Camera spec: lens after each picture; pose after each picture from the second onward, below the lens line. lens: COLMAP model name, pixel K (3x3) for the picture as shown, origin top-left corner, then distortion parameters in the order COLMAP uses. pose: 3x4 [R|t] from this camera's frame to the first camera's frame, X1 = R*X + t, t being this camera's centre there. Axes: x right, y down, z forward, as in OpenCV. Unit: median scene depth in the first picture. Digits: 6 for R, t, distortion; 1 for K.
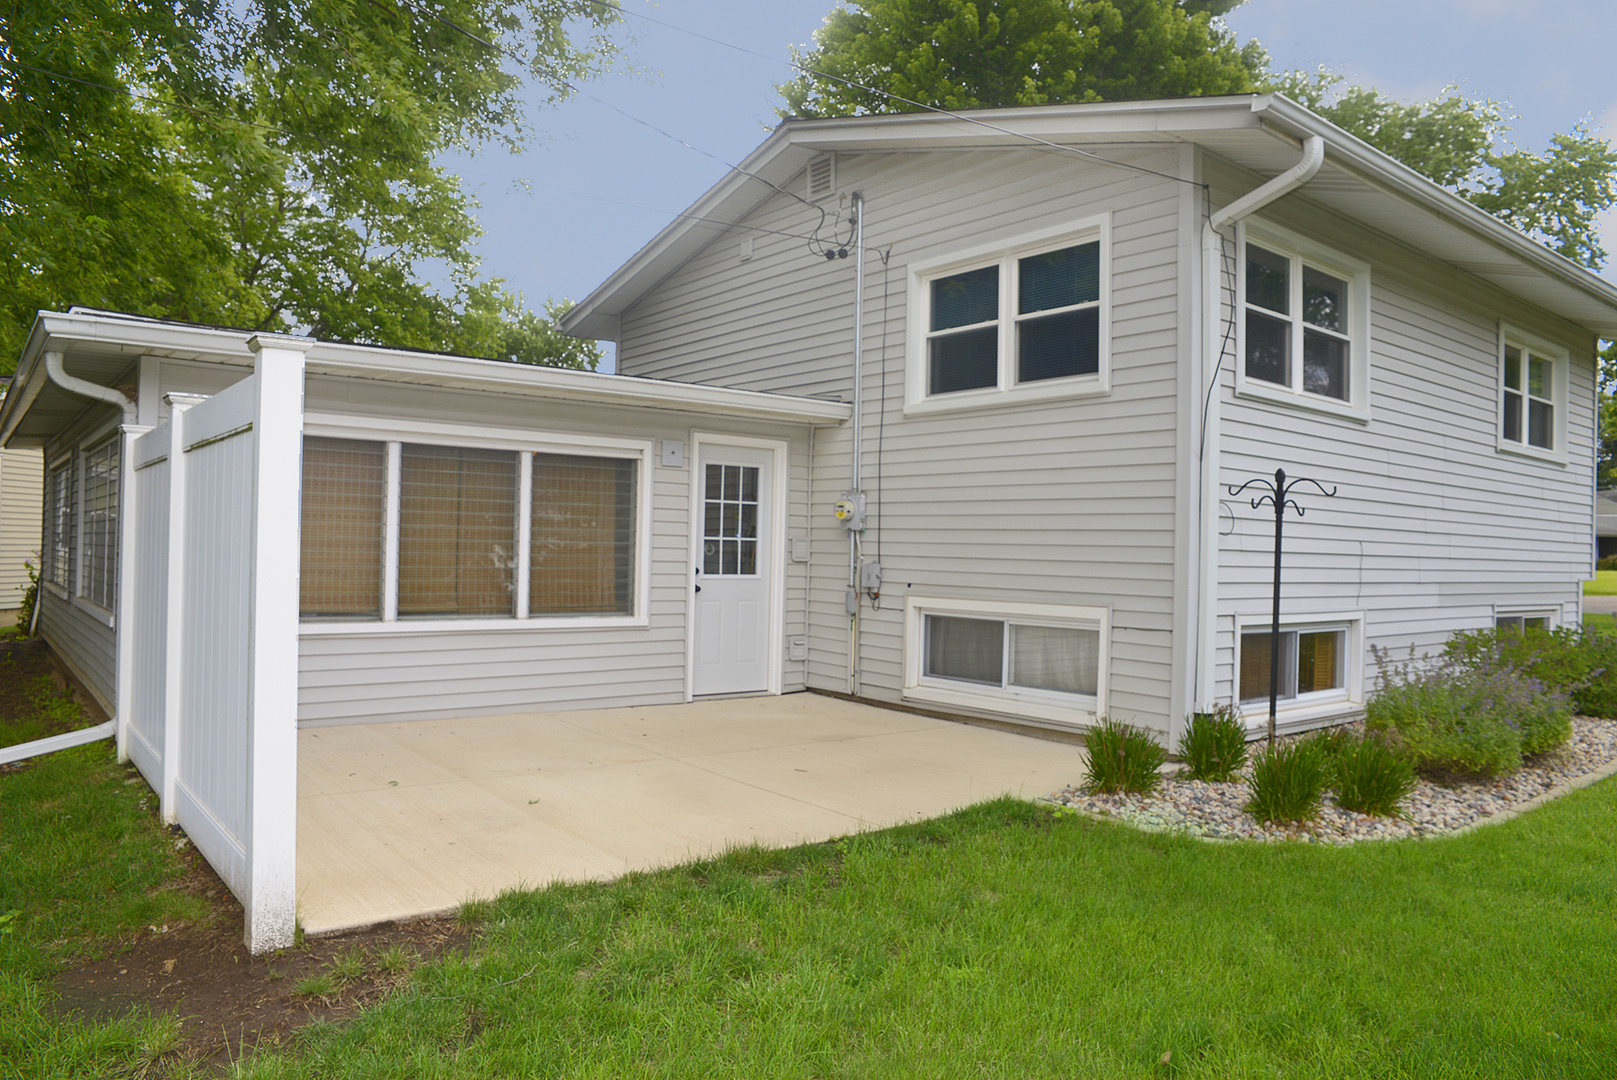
lens RADIAL K [[1095.4, 0, 814.8], [0, 1095.4, 537.4], [0, 0, 1]] dist [-0.066490, -0.000118]
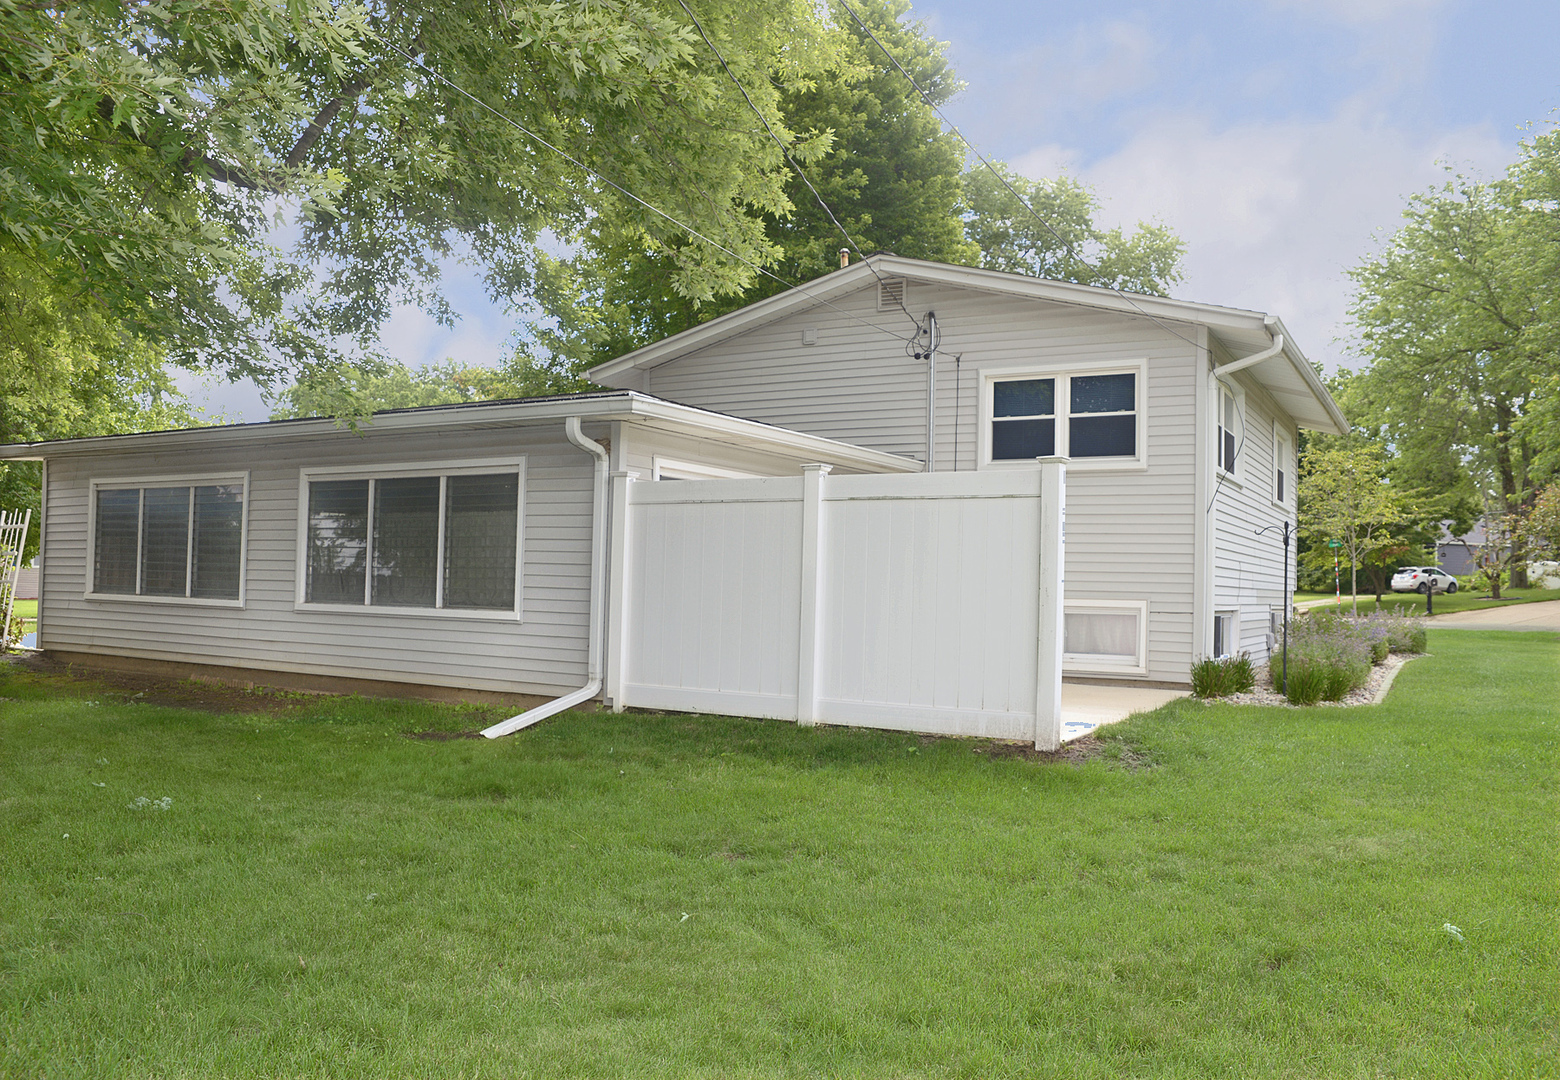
lens RADIAL K [[1230.5, 0, 775.8], [0, 1230.5, 539.5], [0, 0, 1]] dist [-0.008171, -0.000650]
pose [[0.924636, 0.011653, 0.380675, -0.841942], [-0.004368, 0.999791, -0.019997, 0.010877], [-0.380828, 0.016827, 0.924493, -0.438644]]
